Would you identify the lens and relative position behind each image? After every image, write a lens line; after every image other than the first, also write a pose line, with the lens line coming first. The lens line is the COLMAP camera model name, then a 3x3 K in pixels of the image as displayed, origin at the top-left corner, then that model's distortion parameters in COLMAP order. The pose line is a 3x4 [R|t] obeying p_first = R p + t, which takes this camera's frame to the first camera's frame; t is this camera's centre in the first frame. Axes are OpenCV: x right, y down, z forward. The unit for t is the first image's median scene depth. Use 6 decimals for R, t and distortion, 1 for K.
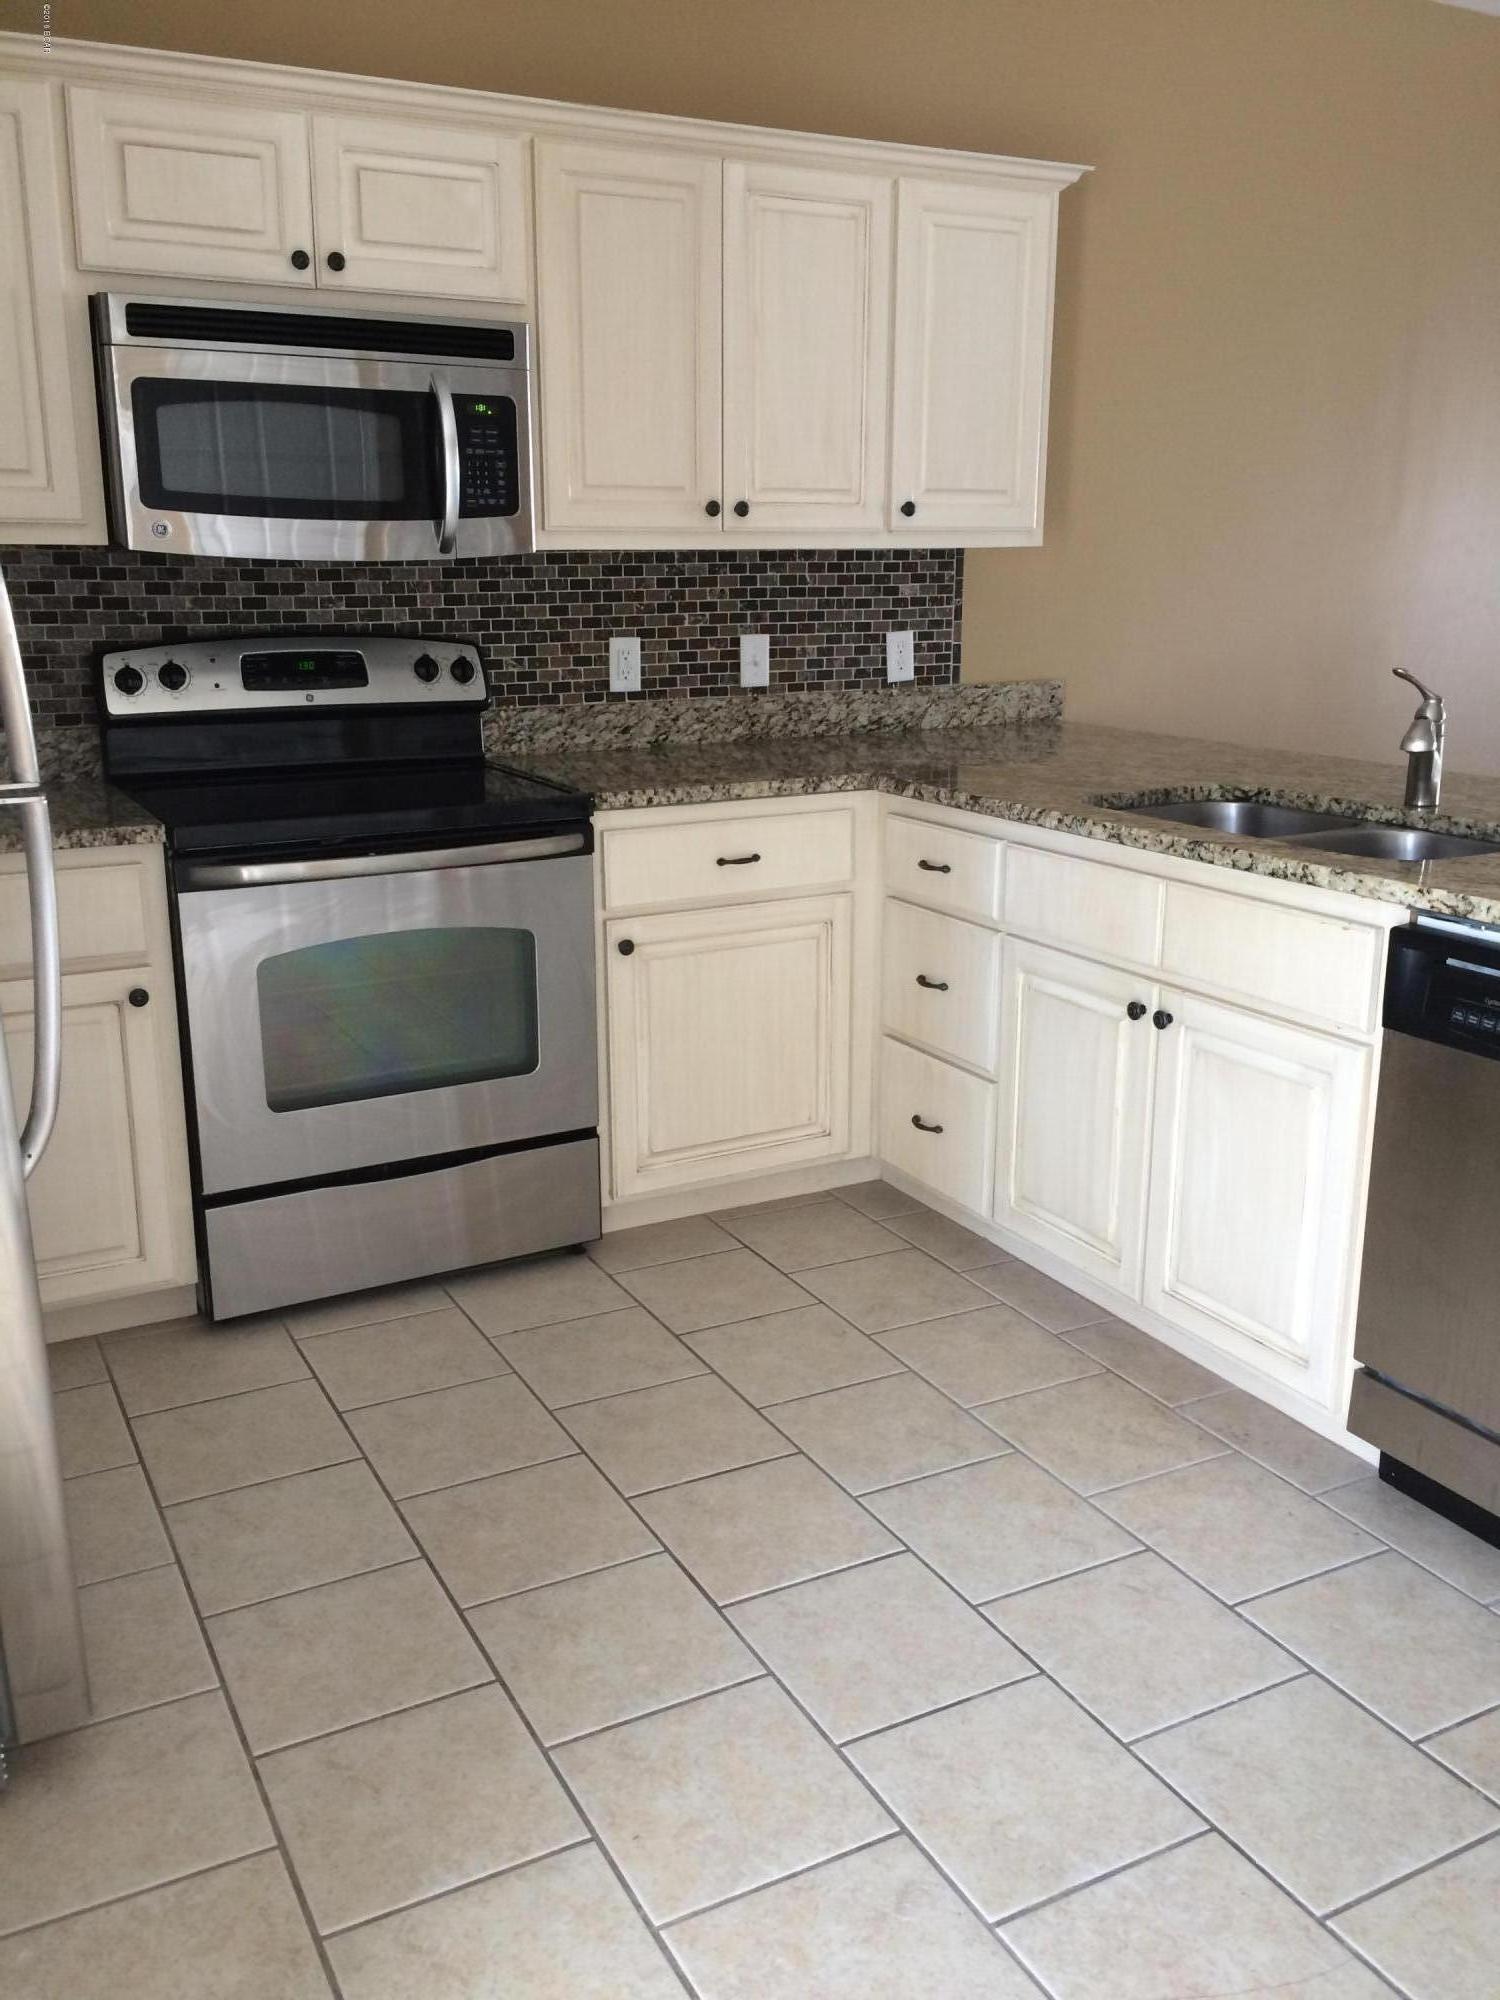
lens RADIAL K [[1716.0, 0, 755.0], [0, 1716.0, 1008.3], [0, 0, 1]] dist [0.038325, -0.029089]
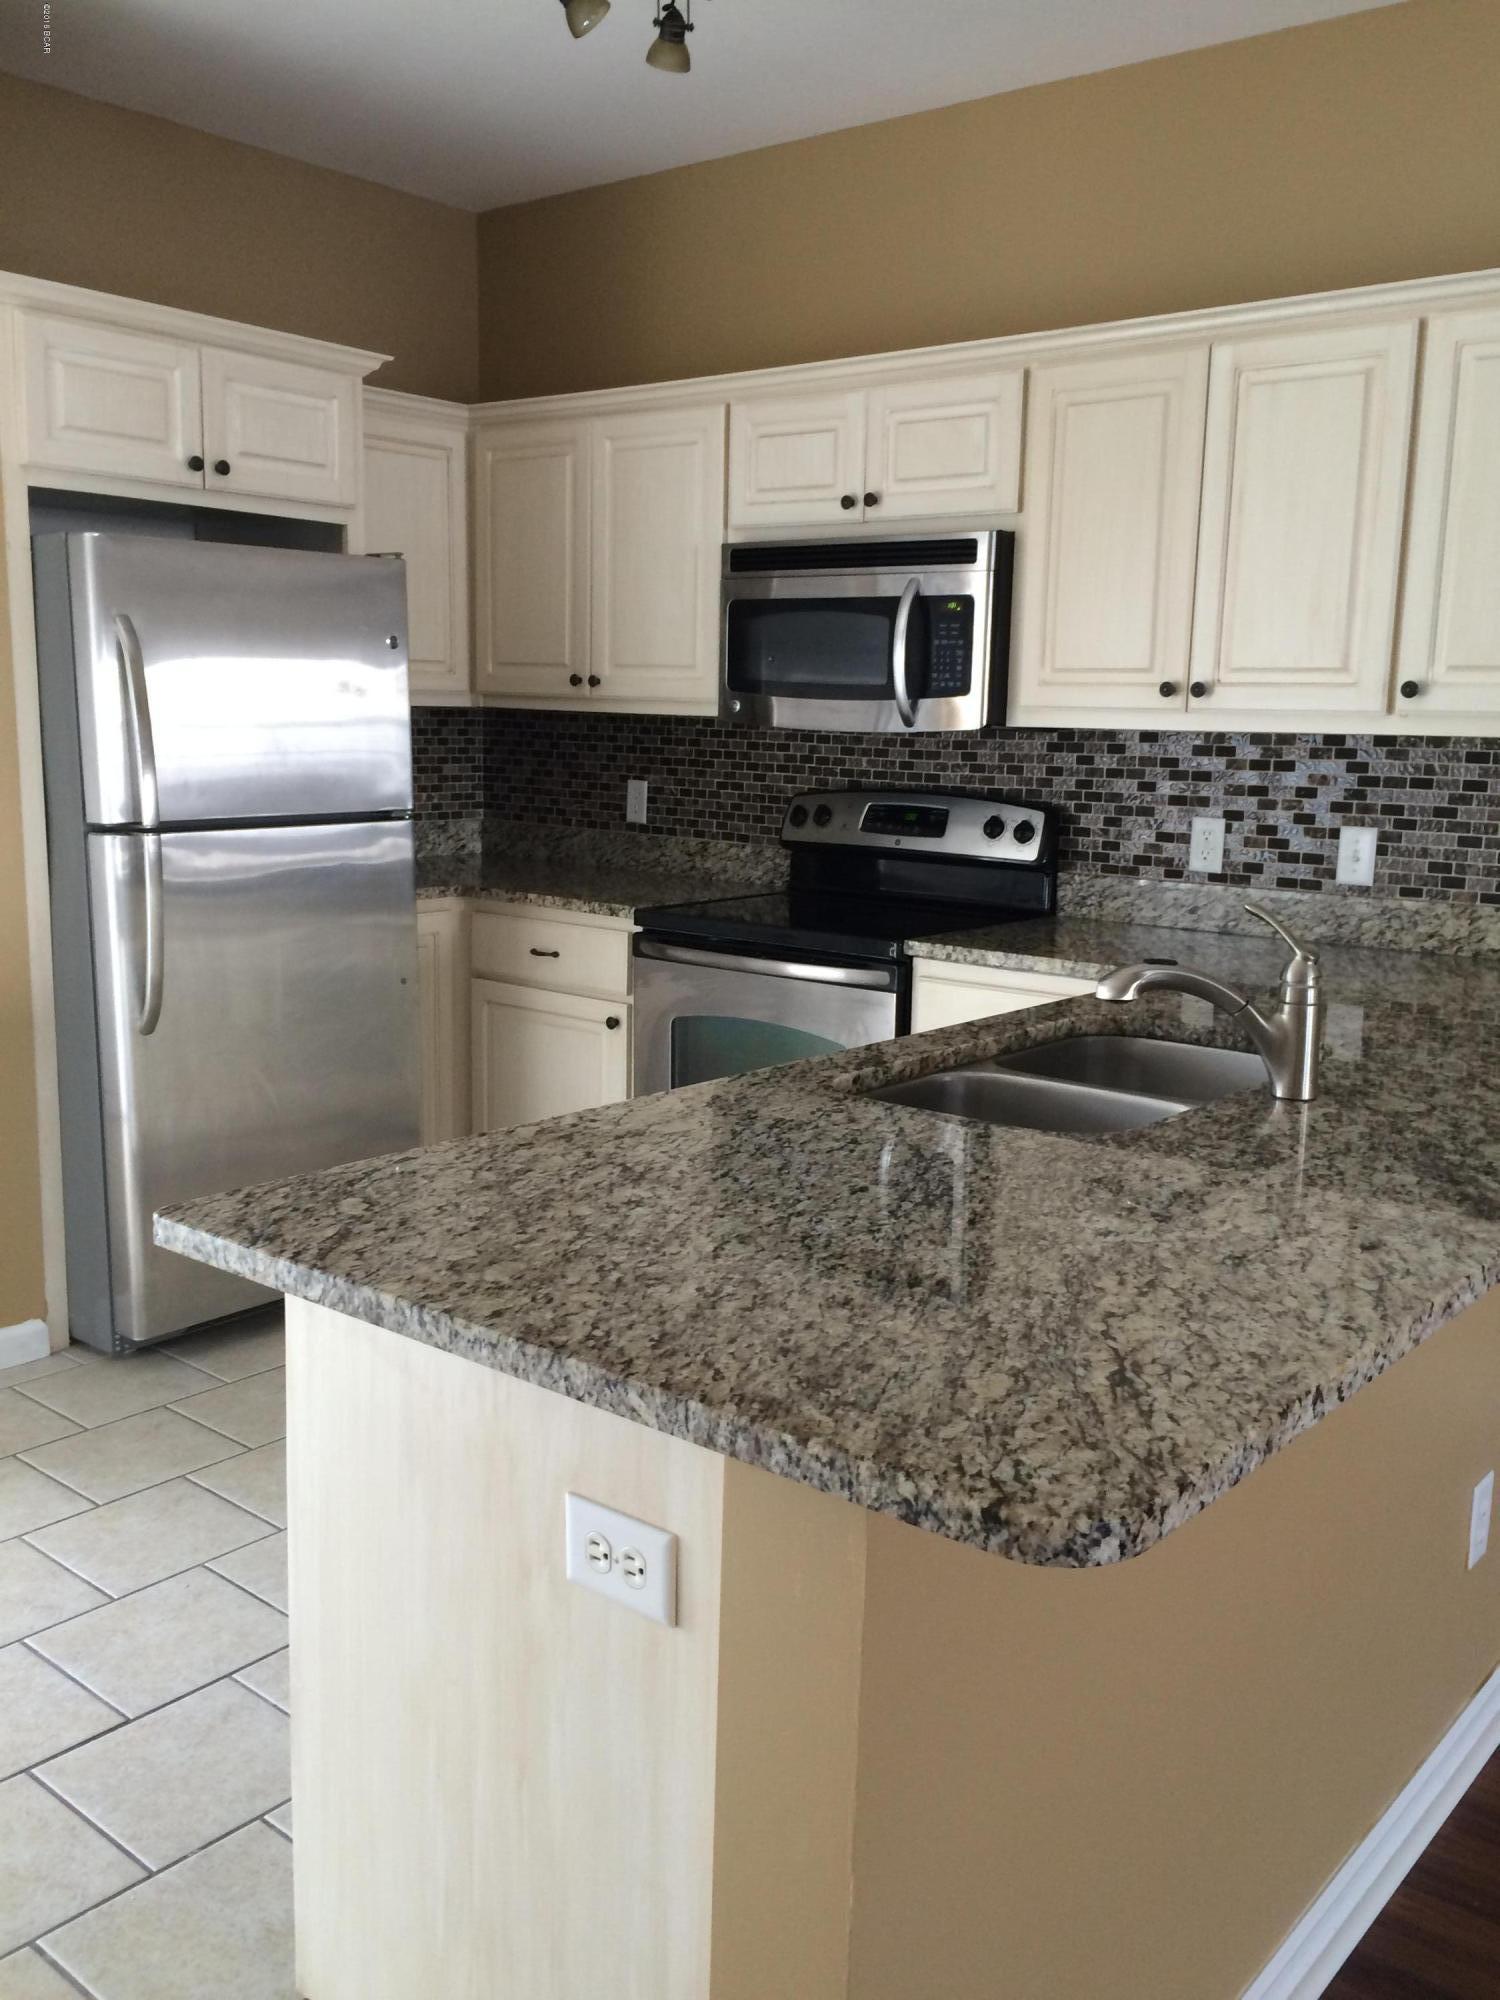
lens RADIAL K [[1716.0, 0, 755.7], [0, 1716.0, 995.1], [0, 0, 1]] dist [0.038325, -0.029089]
pose [[0.372135, 0.161992, -0.913933, 0.790095], [-0.262370, 0.962854, 0.063832, -0.120815], [0.890325, 0.216034, 0.400813, 0.424956]]
